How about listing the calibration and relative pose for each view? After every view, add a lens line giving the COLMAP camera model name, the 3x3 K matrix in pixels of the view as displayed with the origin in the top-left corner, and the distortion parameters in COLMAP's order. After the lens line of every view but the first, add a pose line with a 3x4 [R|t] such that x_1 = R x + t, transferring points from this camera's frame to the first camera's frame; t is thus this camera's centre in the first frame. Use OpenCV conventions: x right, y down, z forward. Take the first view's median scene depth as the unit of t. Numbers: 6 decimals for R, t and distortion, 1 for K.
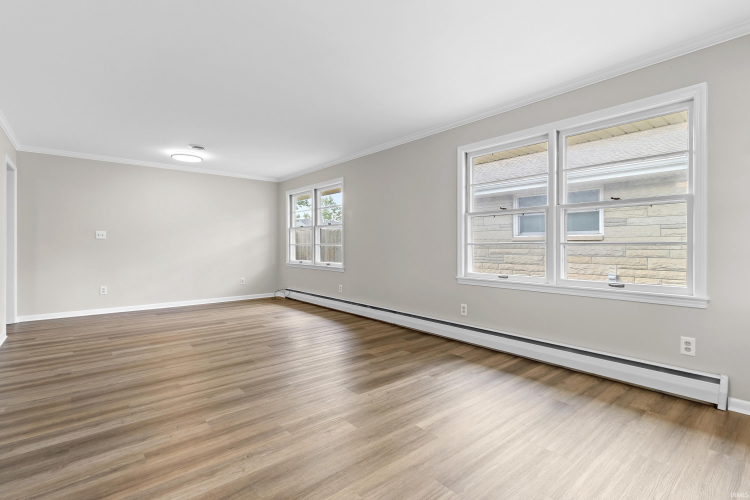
lens RADIAL K [[350.6, 0, 376.6], [0, 350.6, 246.1], [0, 0, 1]] dist [0.001866, 0.000304]
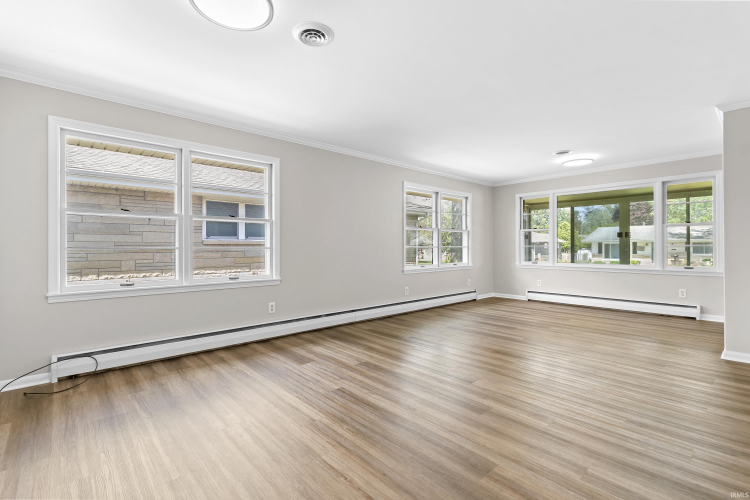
lens RADIAL K [[350.6, 0, 376.6], [0, 350.6, 246.1], [0, 0, 1]] dist [0.001866, 0.000304]
pose [[-0.056958, -0.003318, 0.998371, -0.684159], [-0.002028, 0.999993, 0.003207, -0.019301], [-0.998375, -0.001842, -0.056964, 0.466814]]
